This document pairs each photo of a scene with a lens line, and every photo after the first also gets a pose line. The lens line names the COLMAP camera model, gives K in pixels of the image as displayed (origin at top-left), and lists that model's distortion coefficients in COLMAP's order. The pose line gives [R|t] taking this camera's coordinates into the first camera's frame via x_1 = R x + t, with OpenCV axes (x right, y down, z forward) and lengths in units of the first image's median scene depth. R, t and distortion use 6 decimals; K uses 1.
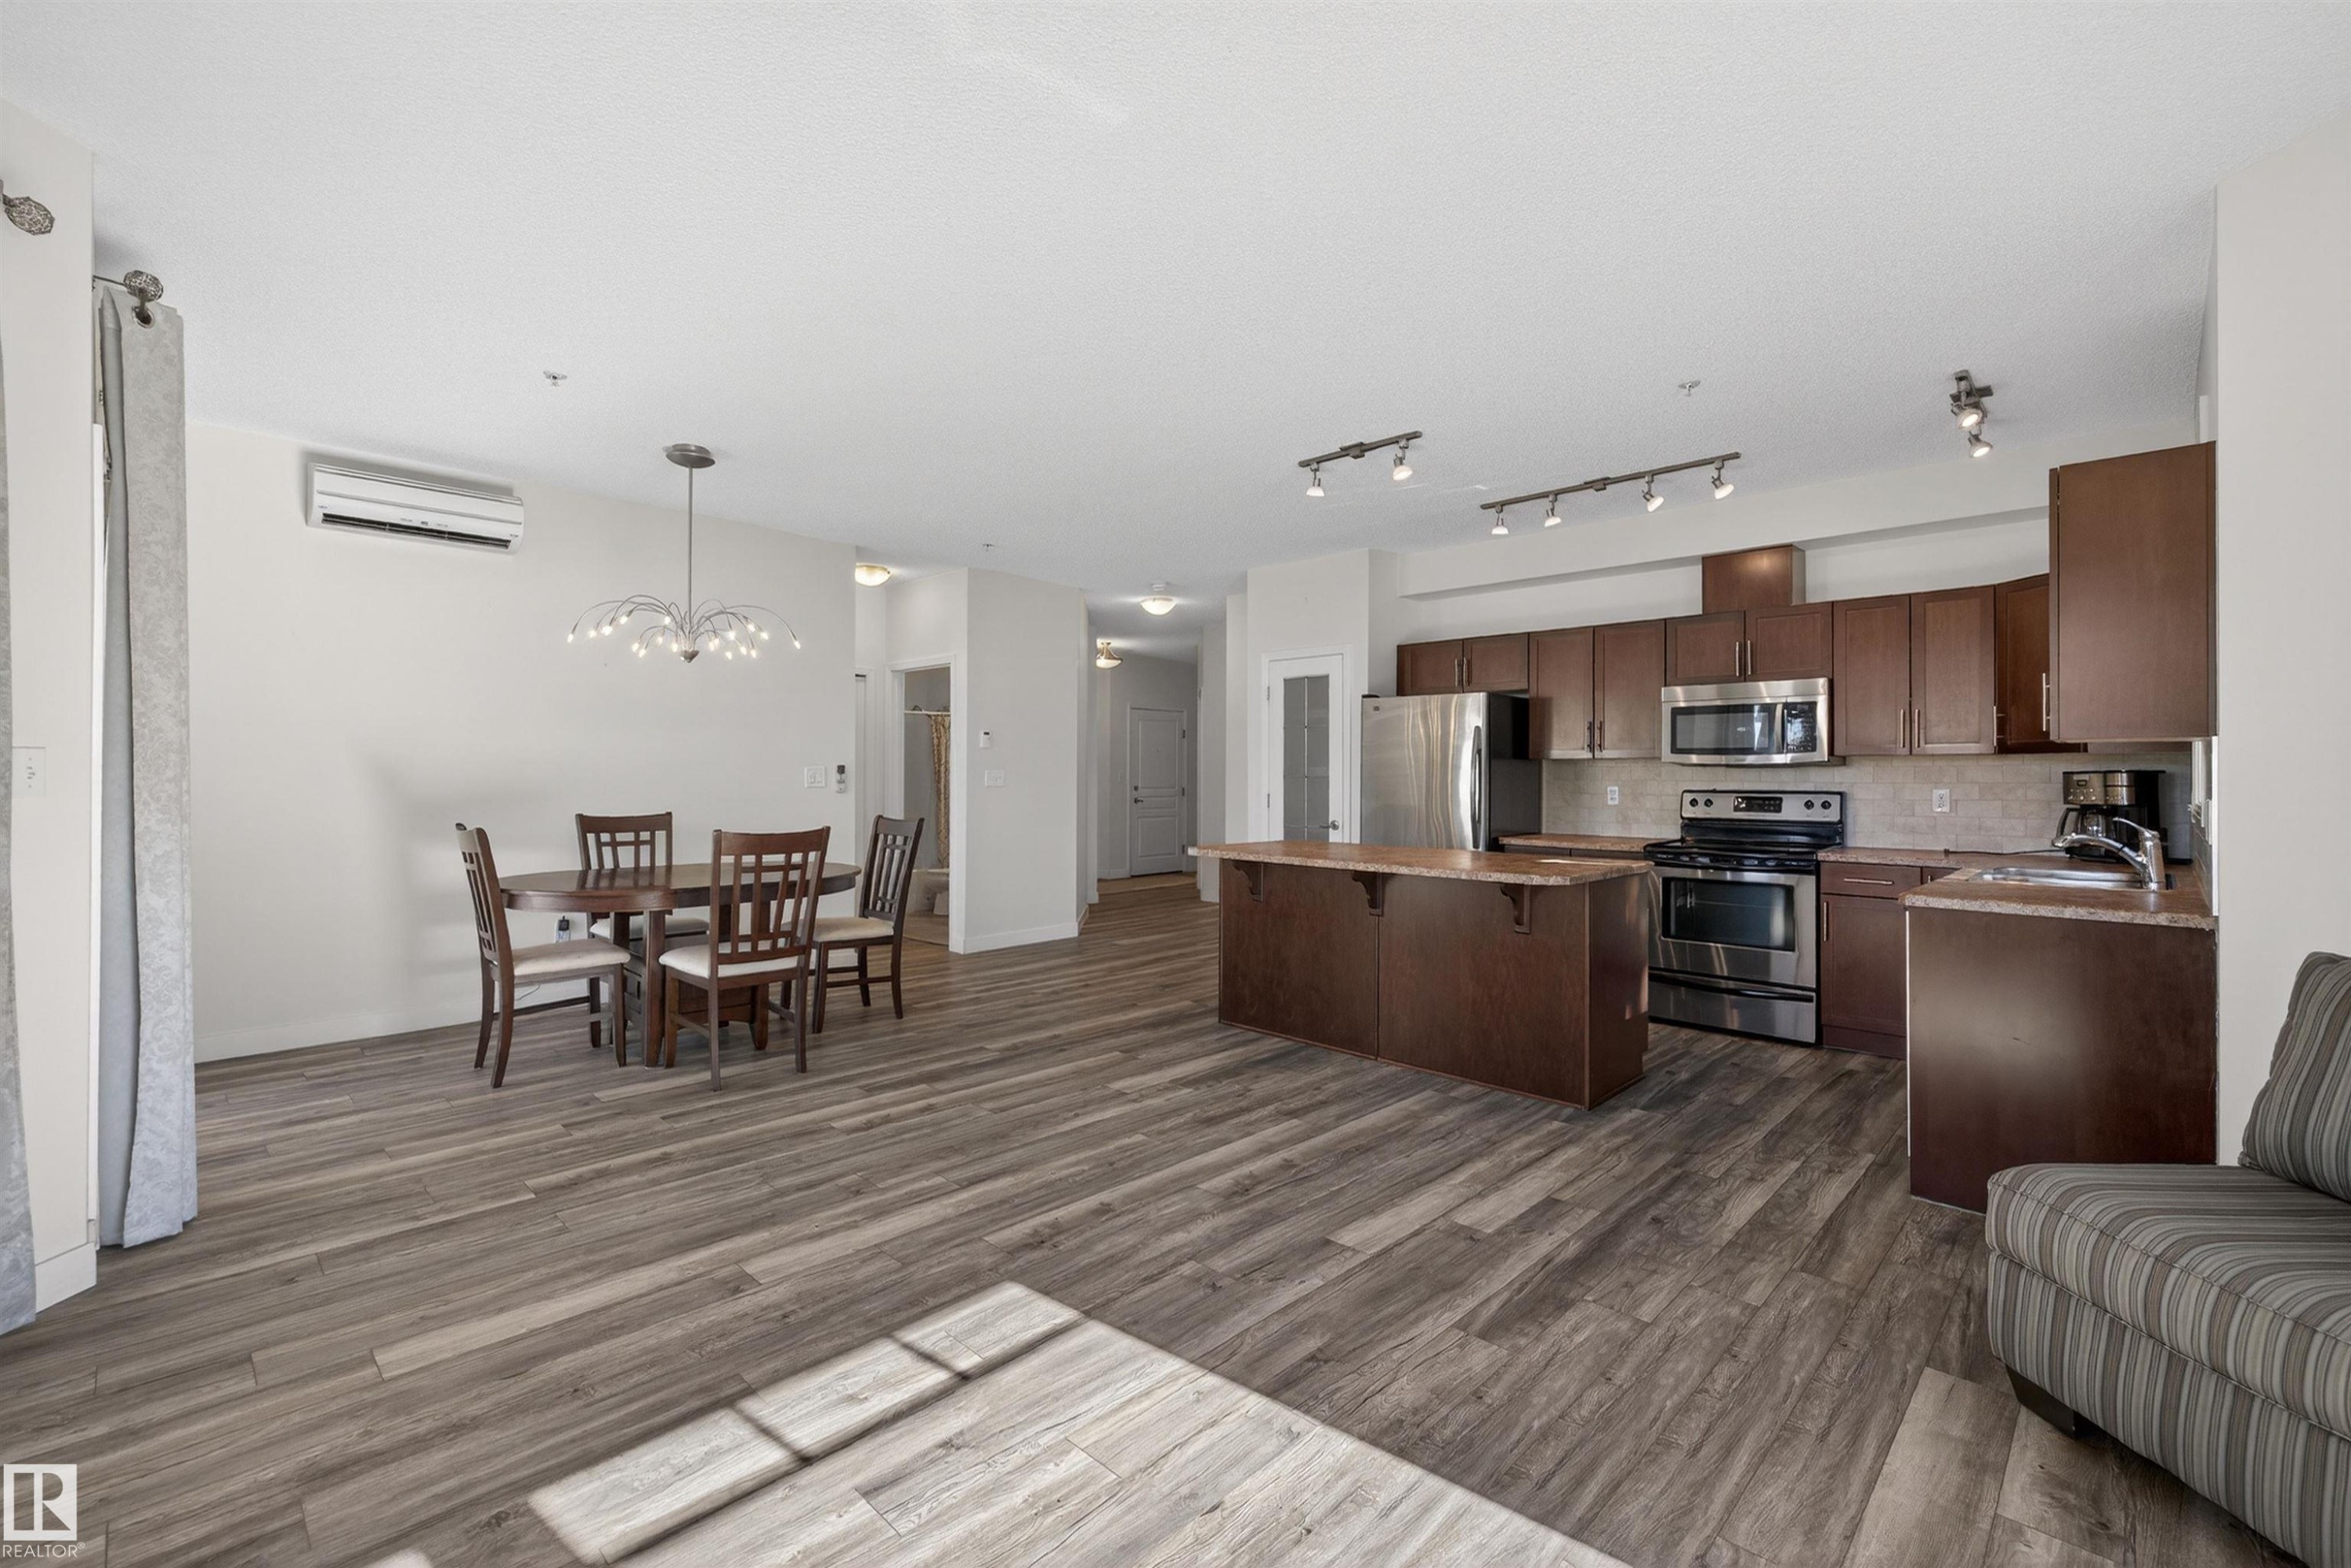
lens RADIAL K [[988.6, 0, 1162.9], [0, 988.6, 762.3], [0, 0, 1]] dist [0.004207, 0.000715]
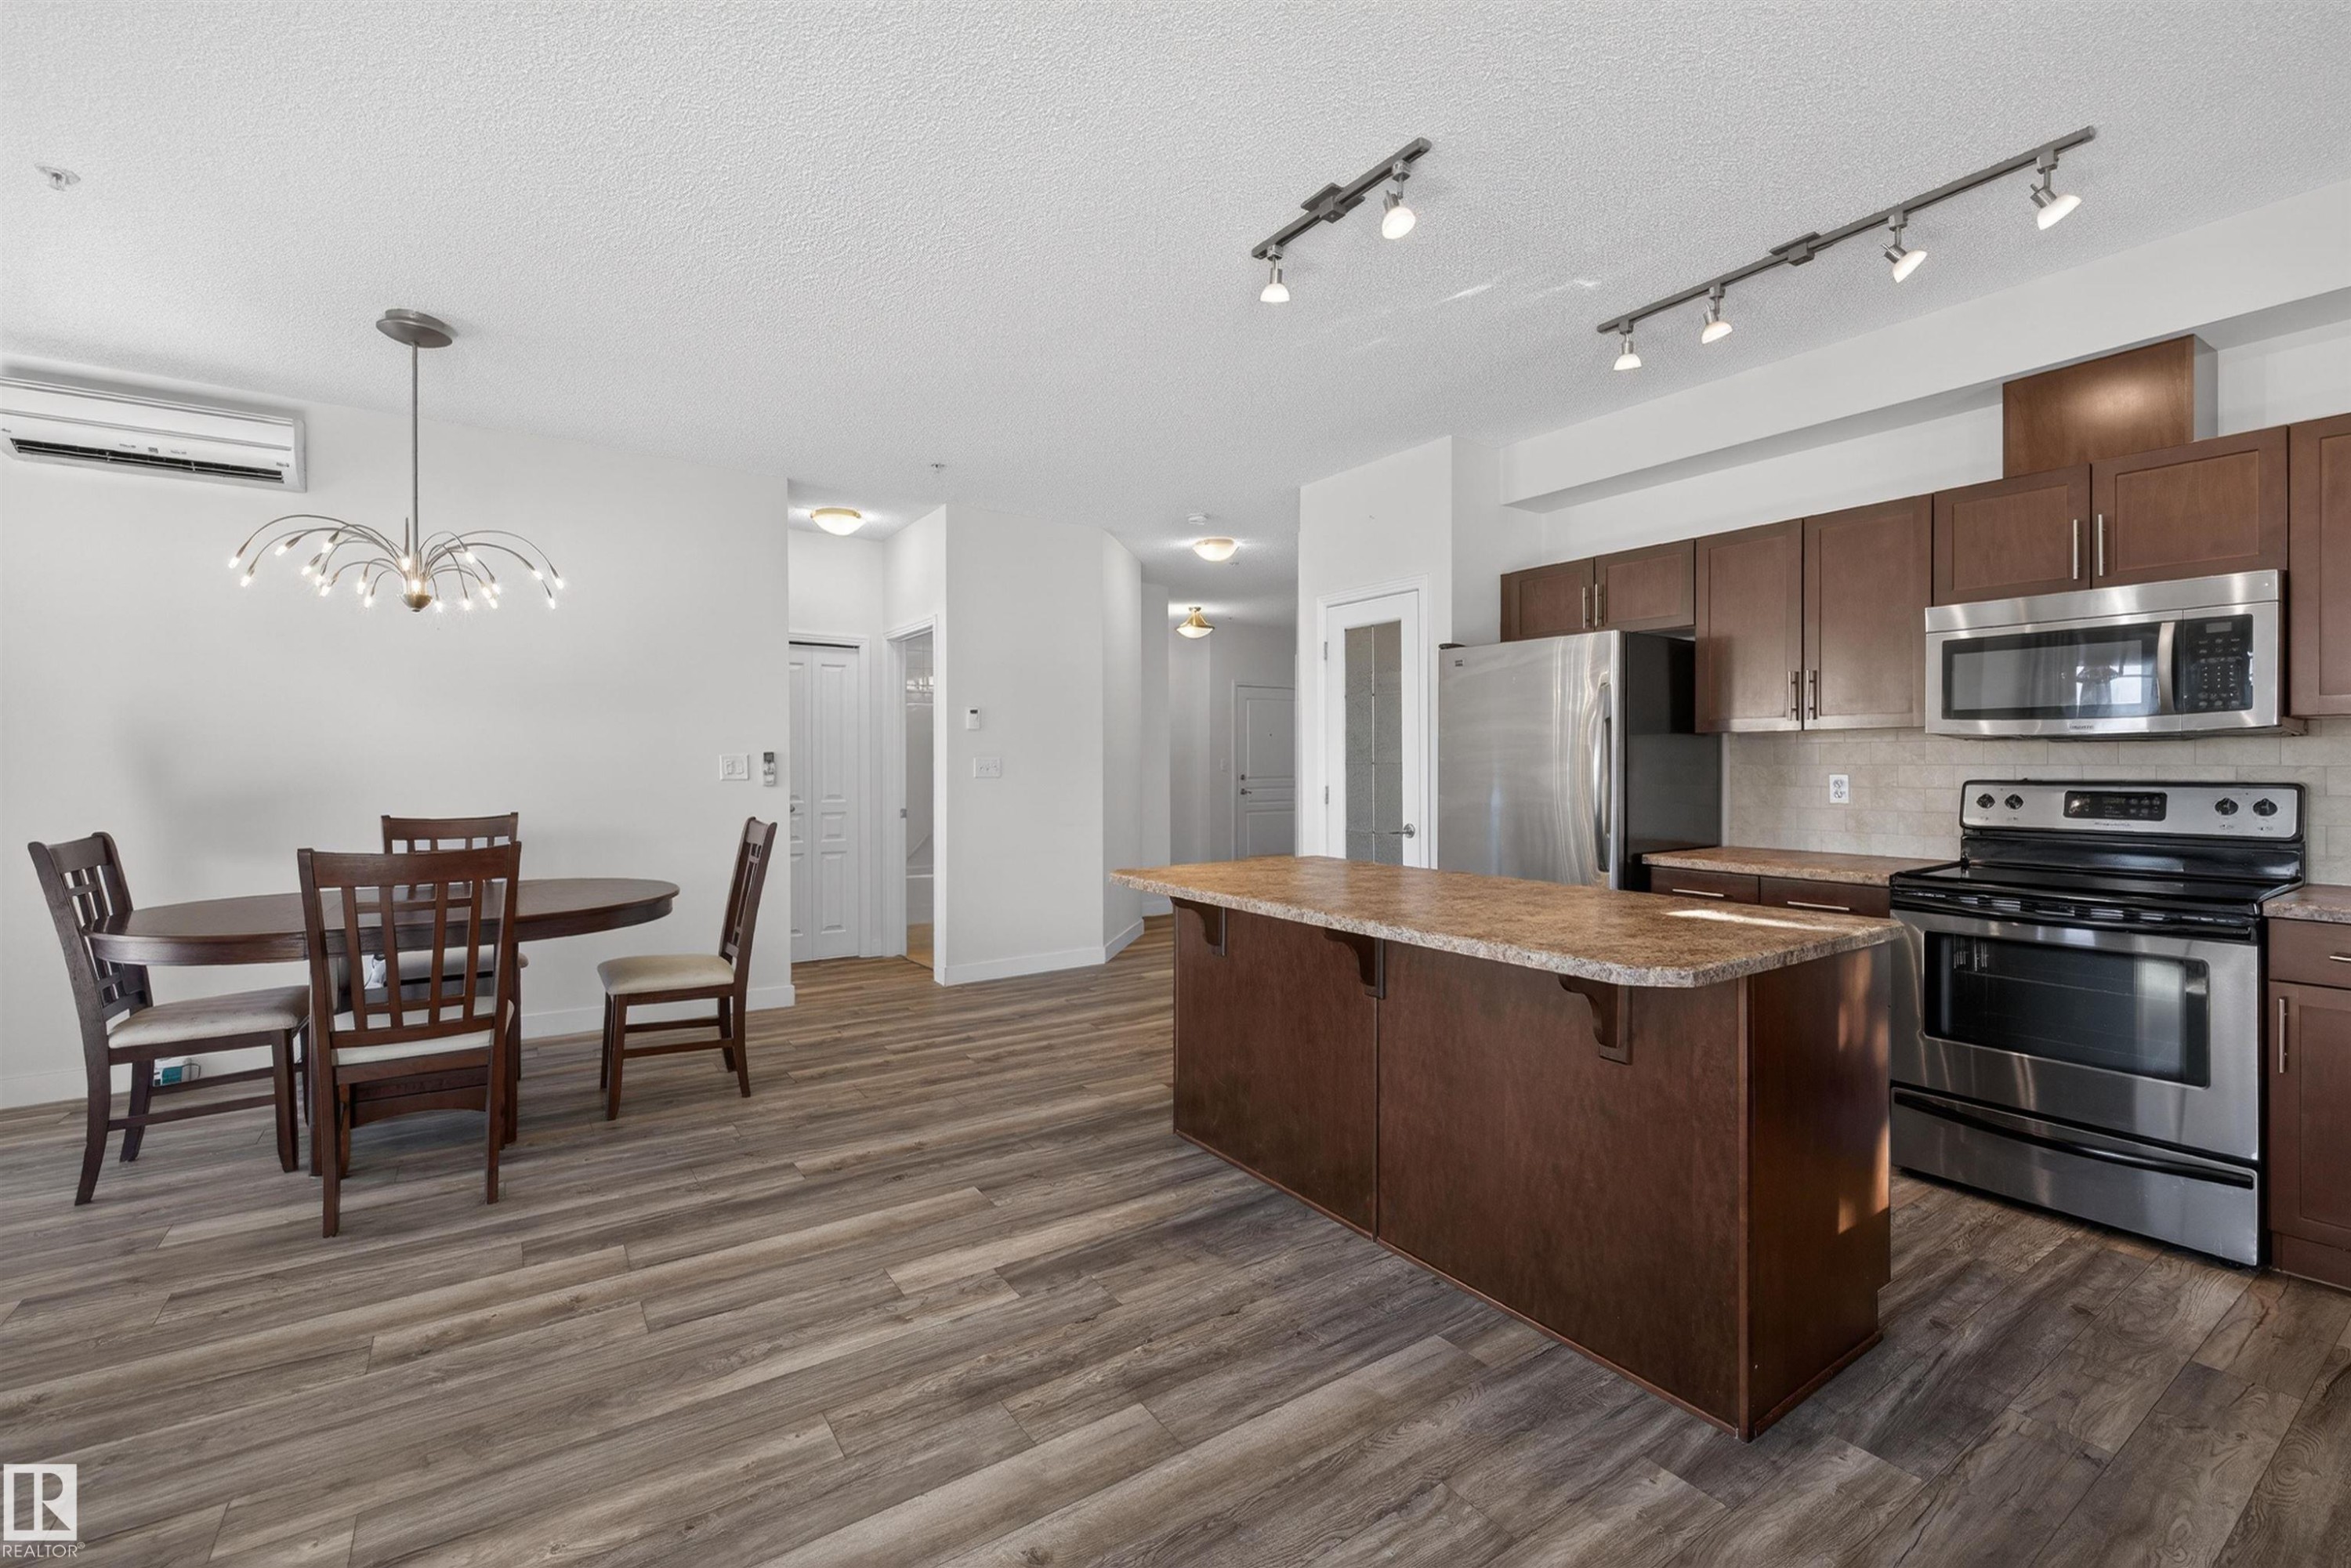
lens RADIAL K [[988.6, 0, 1162.9], [0, 988.6, 762.3], [0, 0, 1]] dist [0.004207, 0.000715]
pose [[0.980912, -0.007196, -0.194320, 0.209474], [0.009521, 0.999894, 0.011036, 0.007391], [0.194220, -0.012675, 0.980876, 0.400829]]
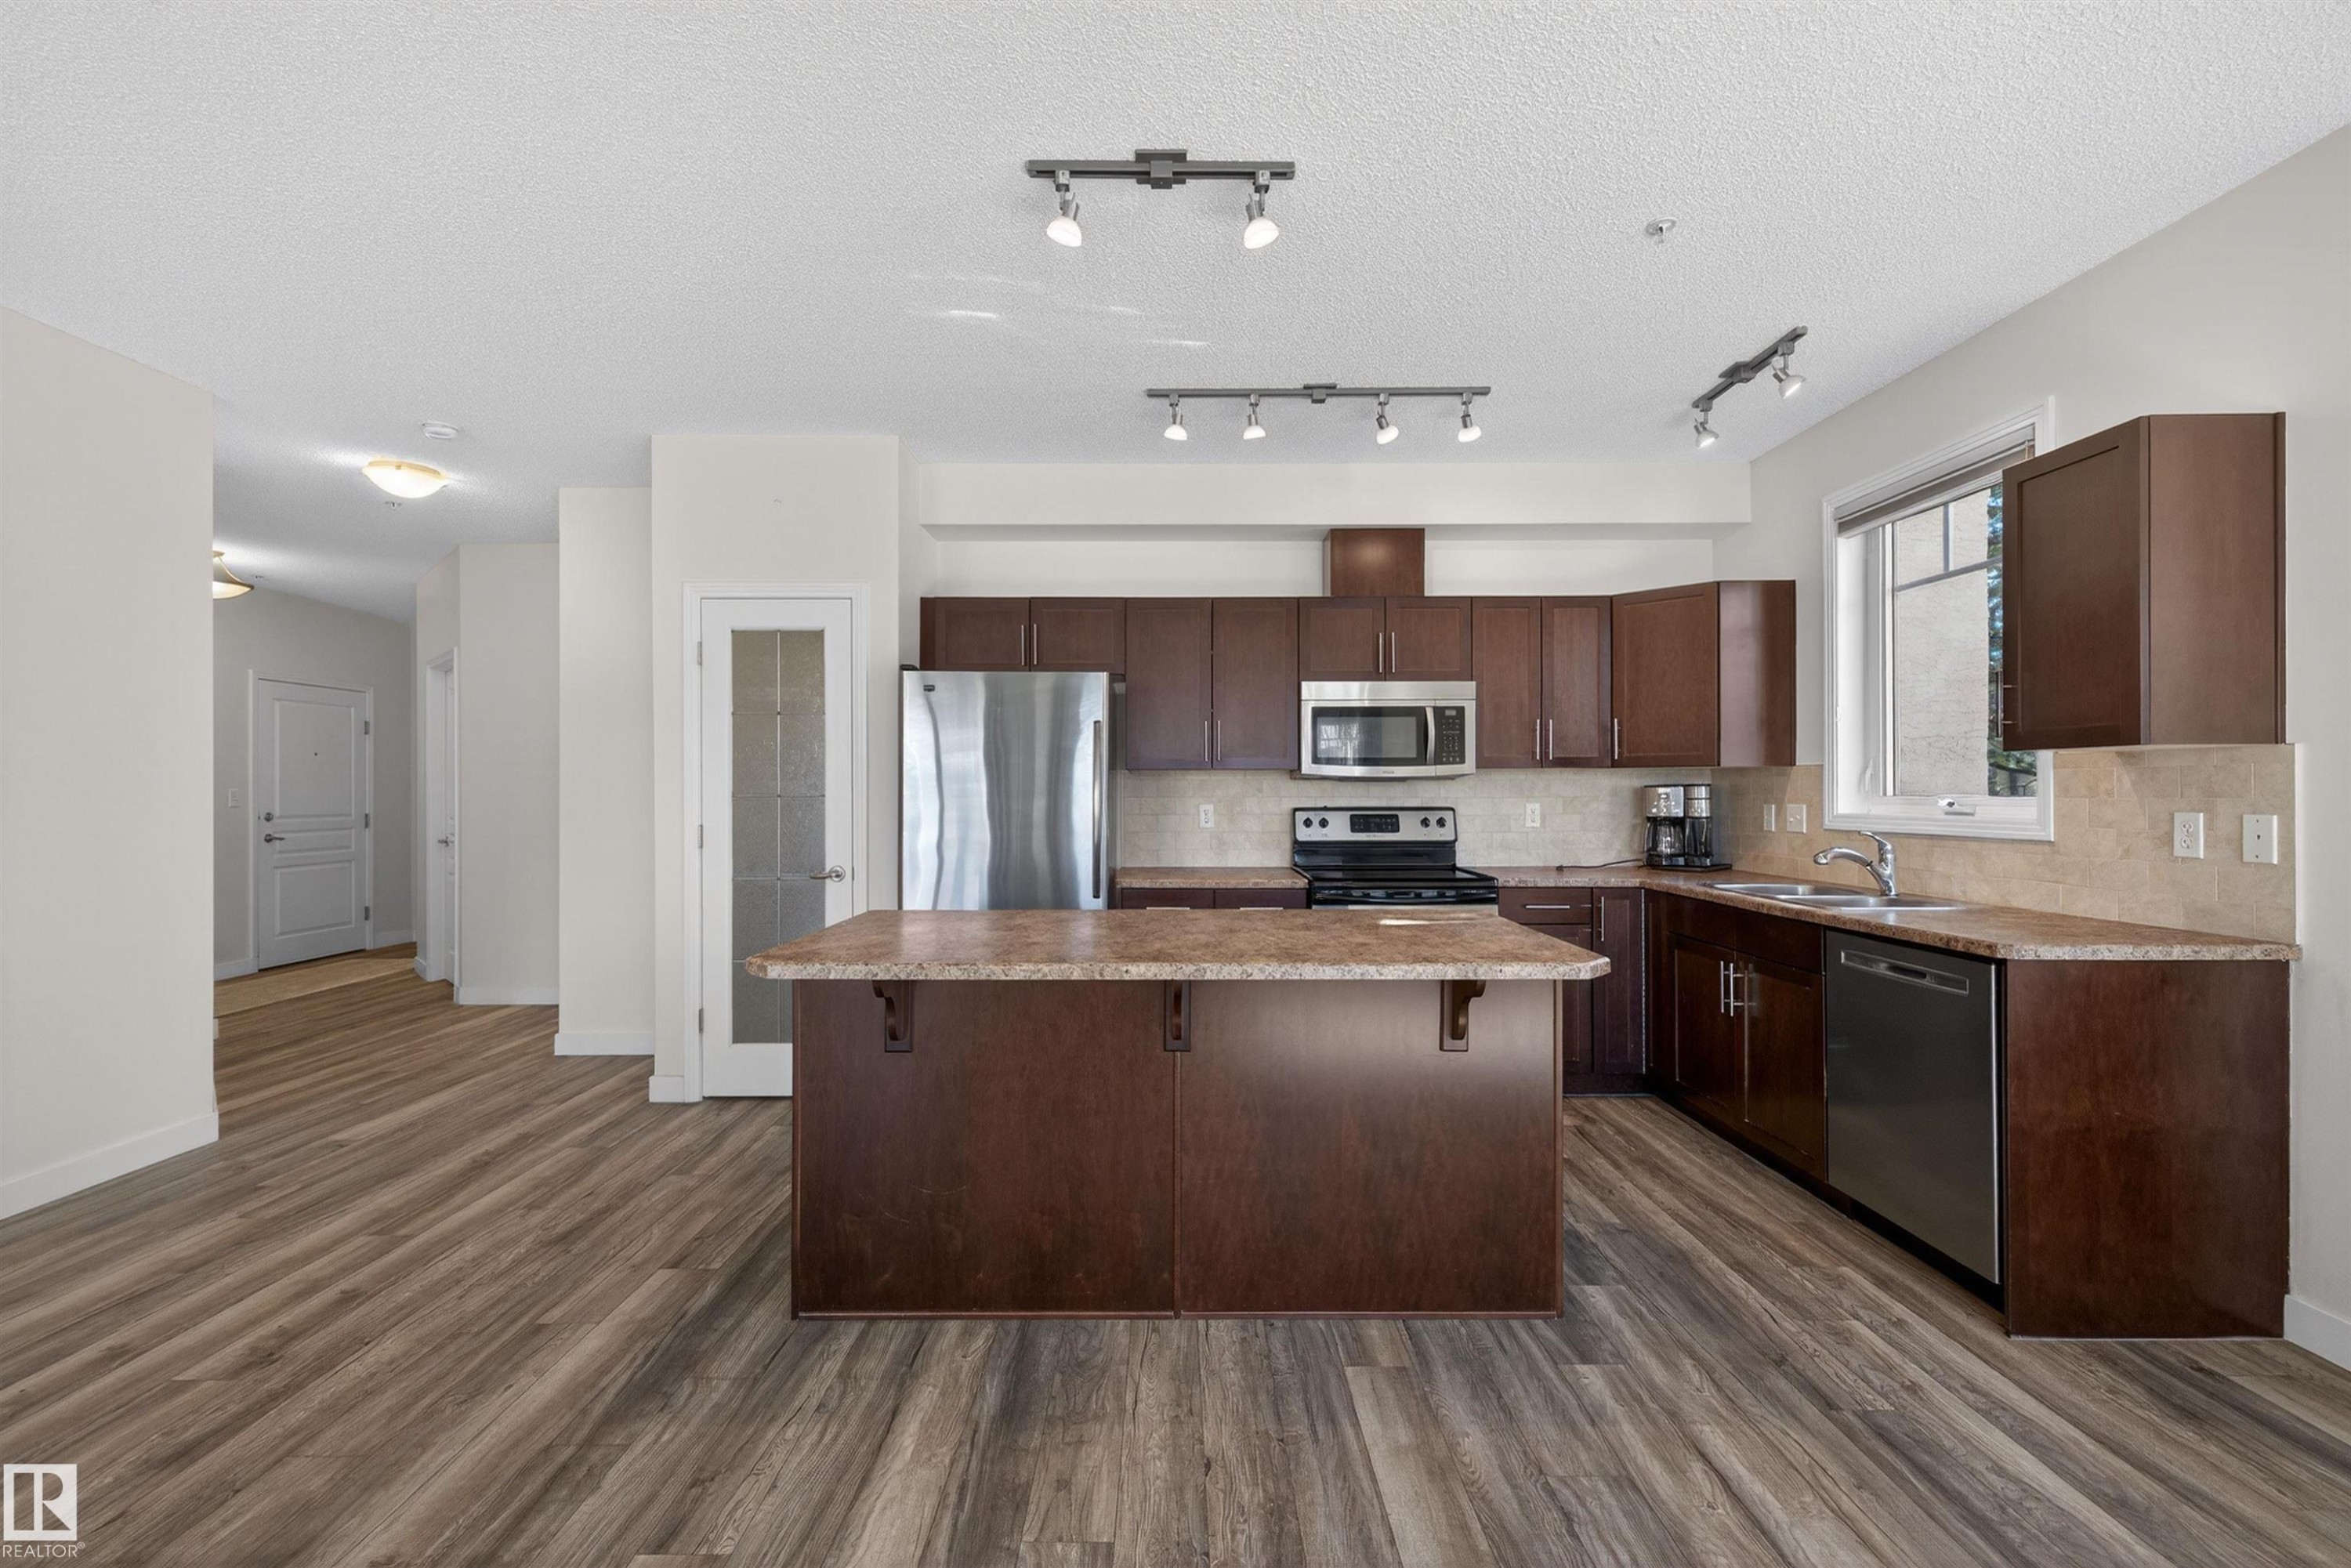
lens RADIAL K [[980.6, 0, 1169.4], [0, 980.6, 788.6], [0, 0, 1]] dist [0.008292, -0.000108]
pose [[0.712073, -0.002619, 0.702101, -0.166328], [-0.004260, 0.999959, 0.008050, 0.006876], [-0.702093, -0.008723, 0.712032, 0.624983]]
